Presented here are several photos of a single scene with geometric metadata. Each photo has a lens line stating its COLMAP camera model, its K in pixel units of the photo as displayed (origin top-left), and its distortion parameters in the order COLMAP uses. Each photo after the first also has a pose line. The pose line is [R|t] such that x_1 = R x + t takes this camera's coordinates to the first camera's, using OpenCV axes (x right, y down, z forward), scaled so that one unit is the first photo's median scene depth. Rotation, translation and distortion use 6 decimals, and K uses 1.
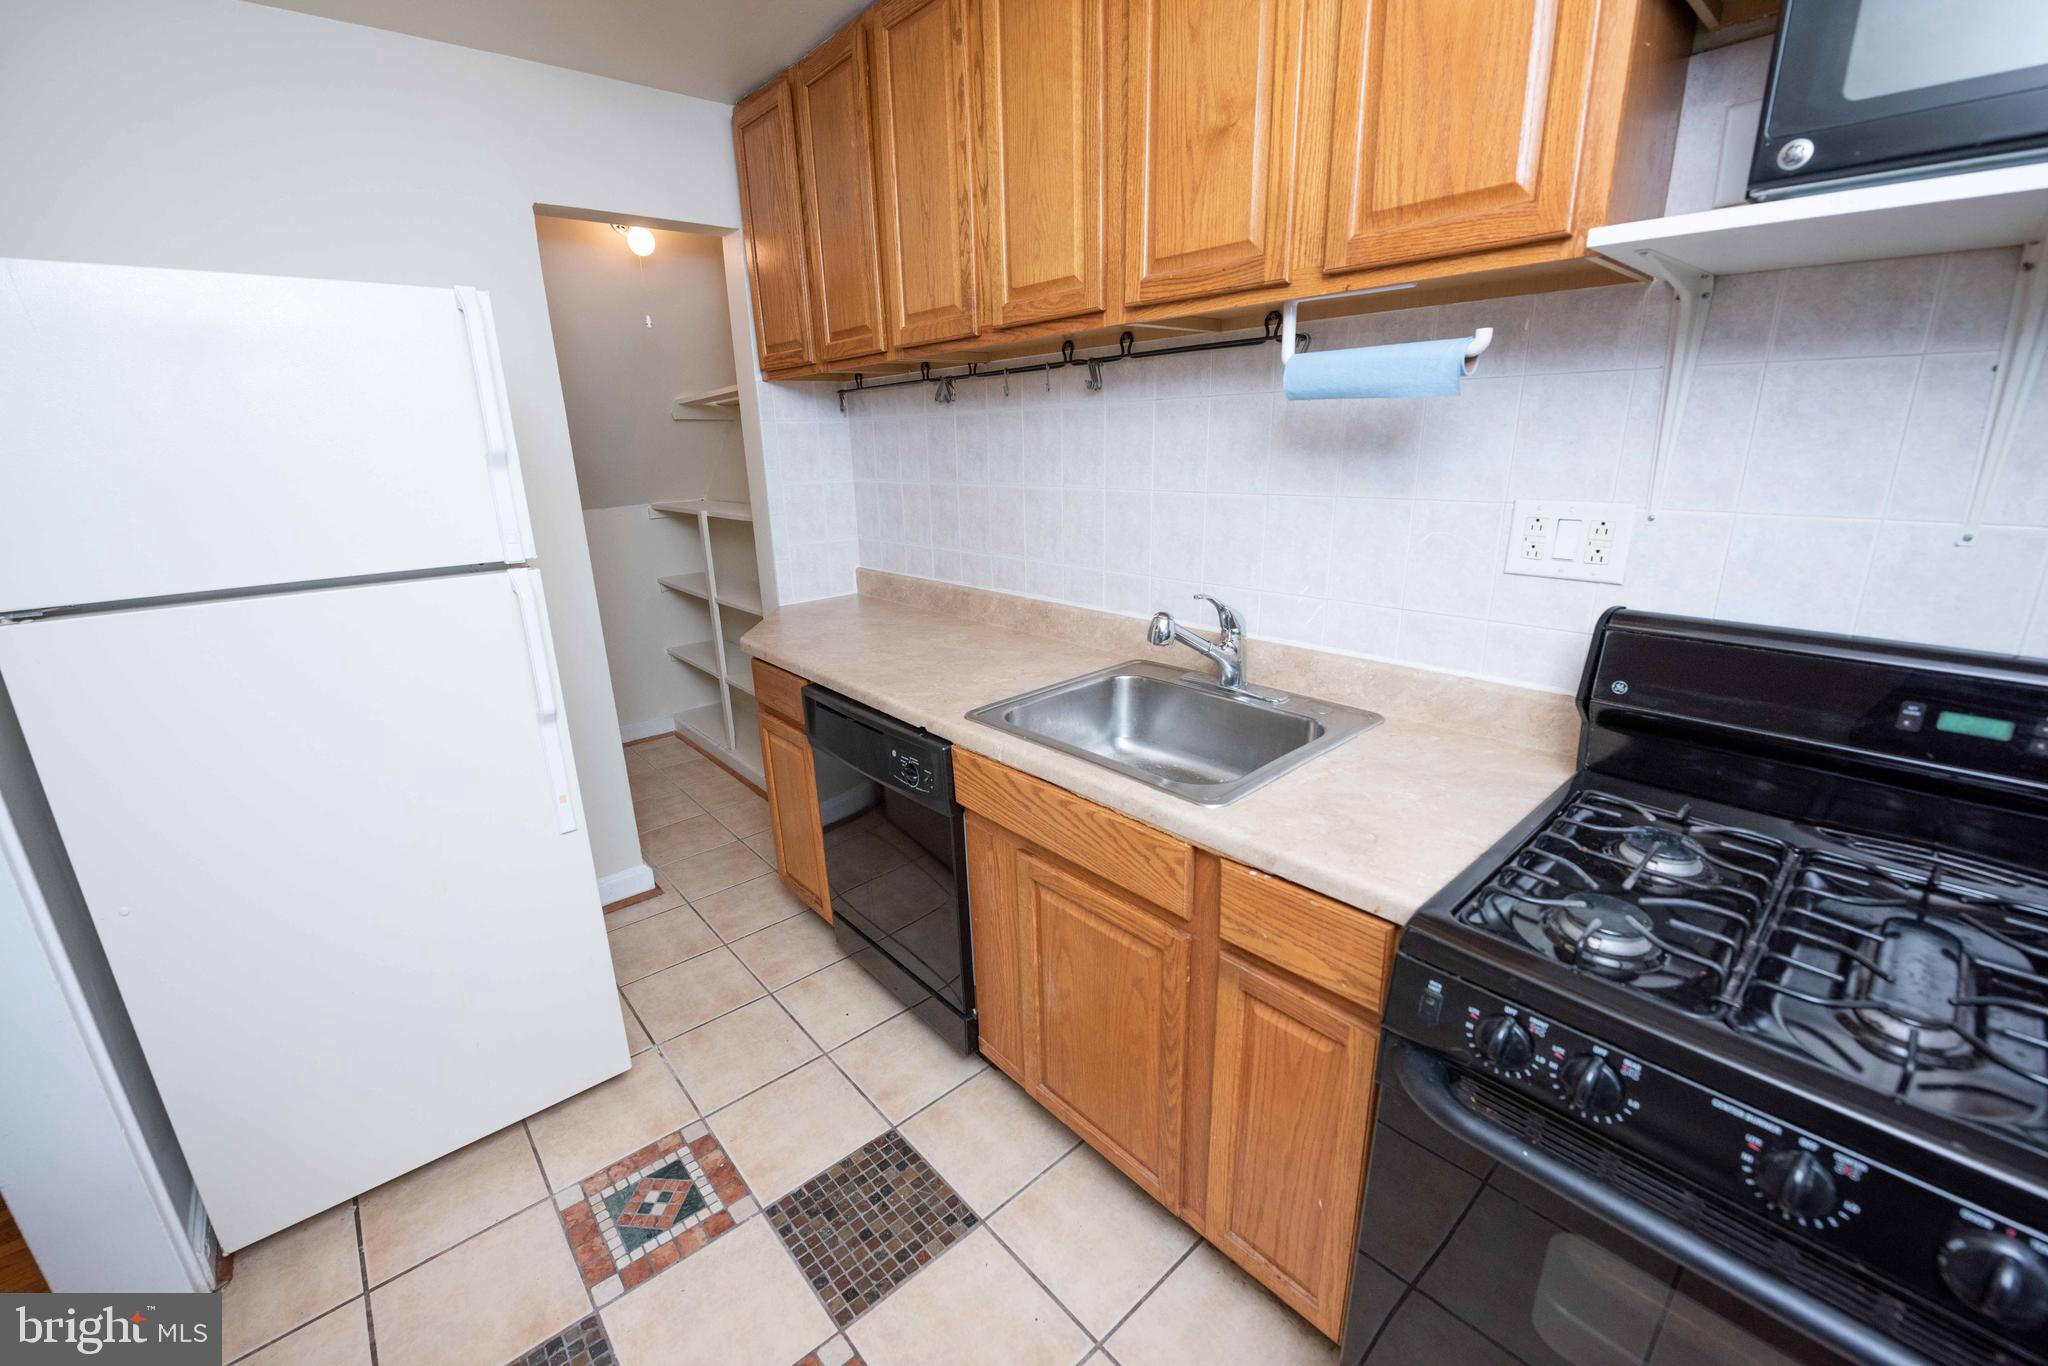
lens RADIAL K [[812.9, 0, 1015.0], [0, 812.9, 677.3], [0, 0, 1]] dist [-0.026461, 0.000036]
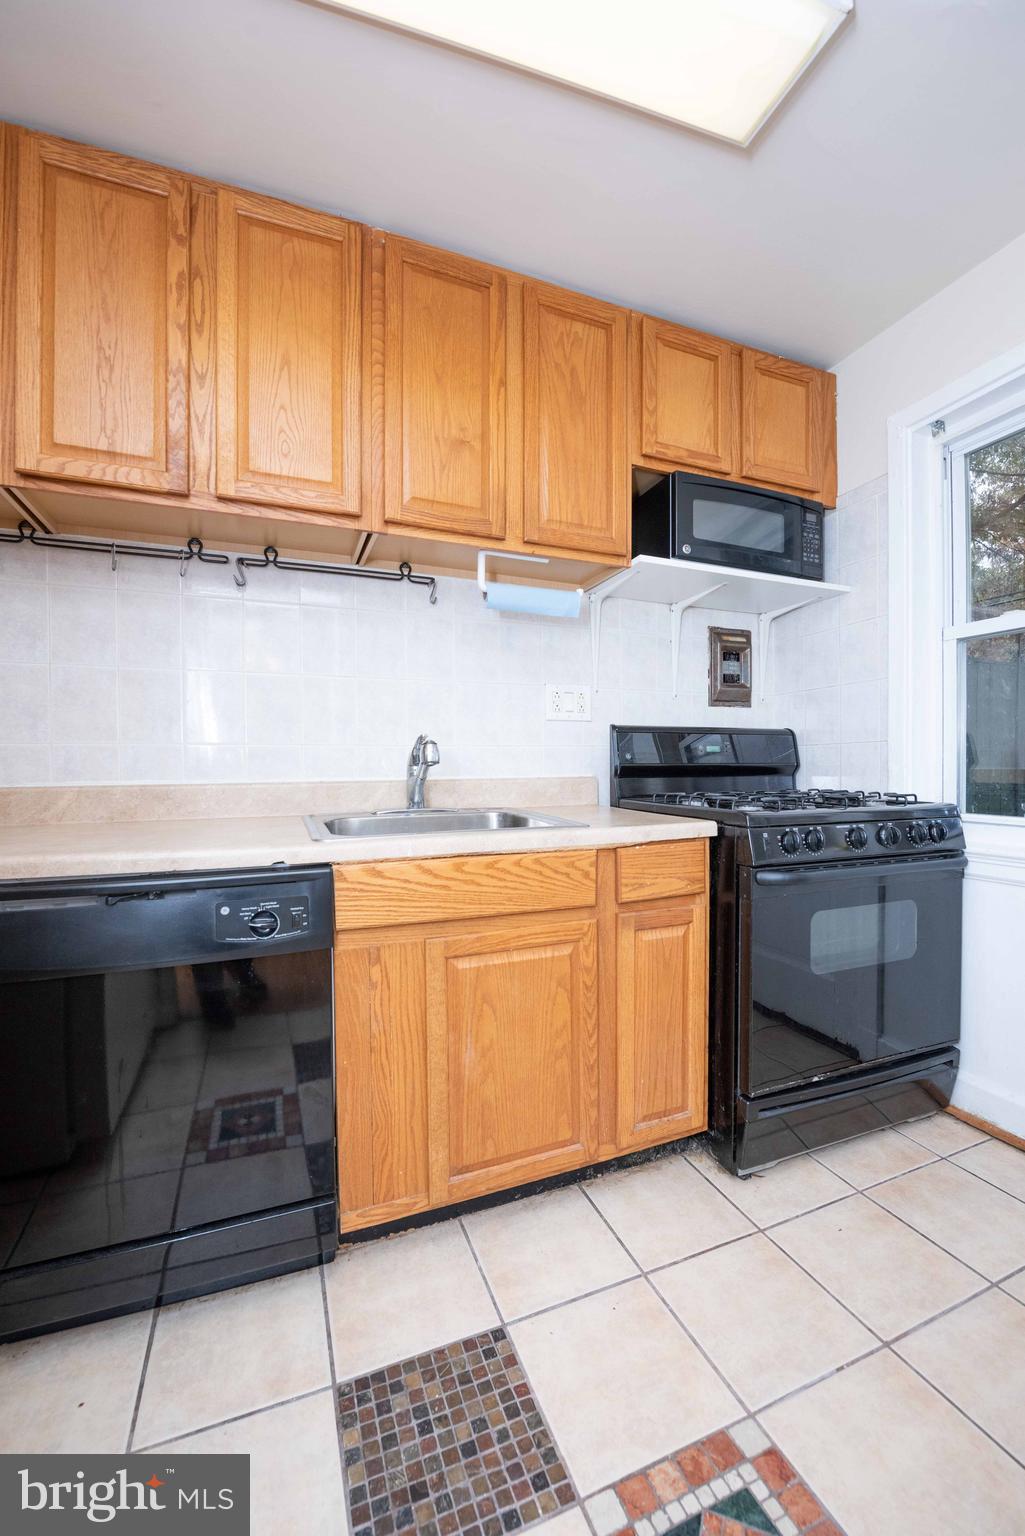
lens RADIAL K [[609.6, 0, 518.0], [0, 609.6, 773.7], [0, 0, 1]] dist [-0.026461, 0.000036]
pose [[0.332996, 0.011949, 0.942853, -0.753278], [0.262543, 0.959203, -0.104881, 0.122692], [-0.905641, 0.282464, 0.316273, 0.591769]]
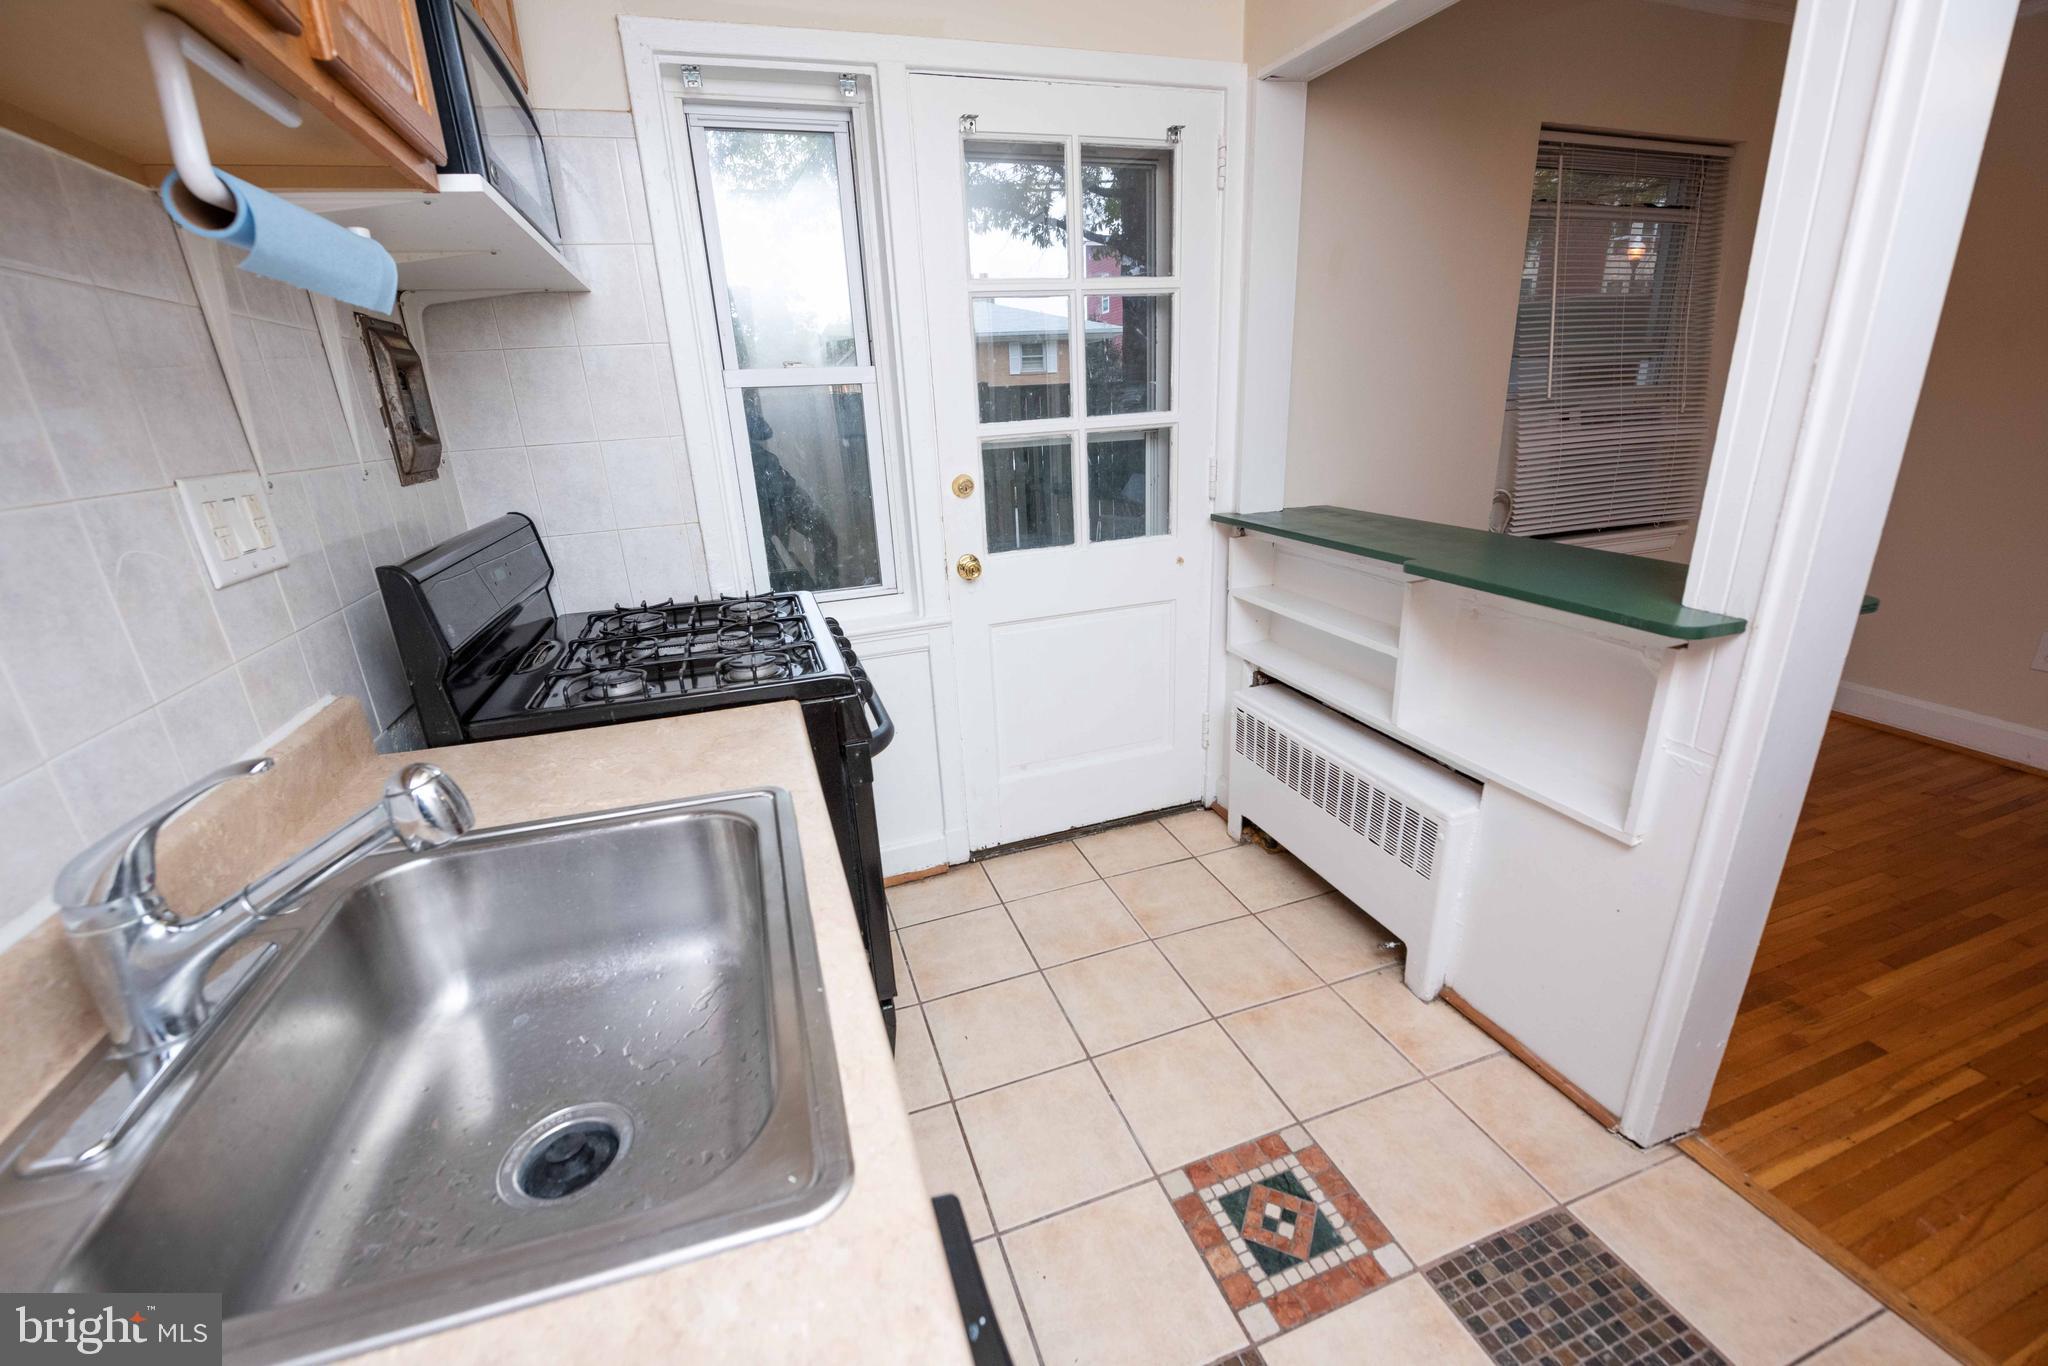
lens RADIAL K [[812.9, 0, 1015.0], [0, 812.9, 677.3], [0, 0, 1]] dist [-0.026461, 0.000036]
pose [[-0.918481, -0.059603, 0.390948, -0.250804], [0.176338, 0.823133, 0.539774, -0.287220], [-0.353974, 0.564711, -0.745522, 1.215049]]
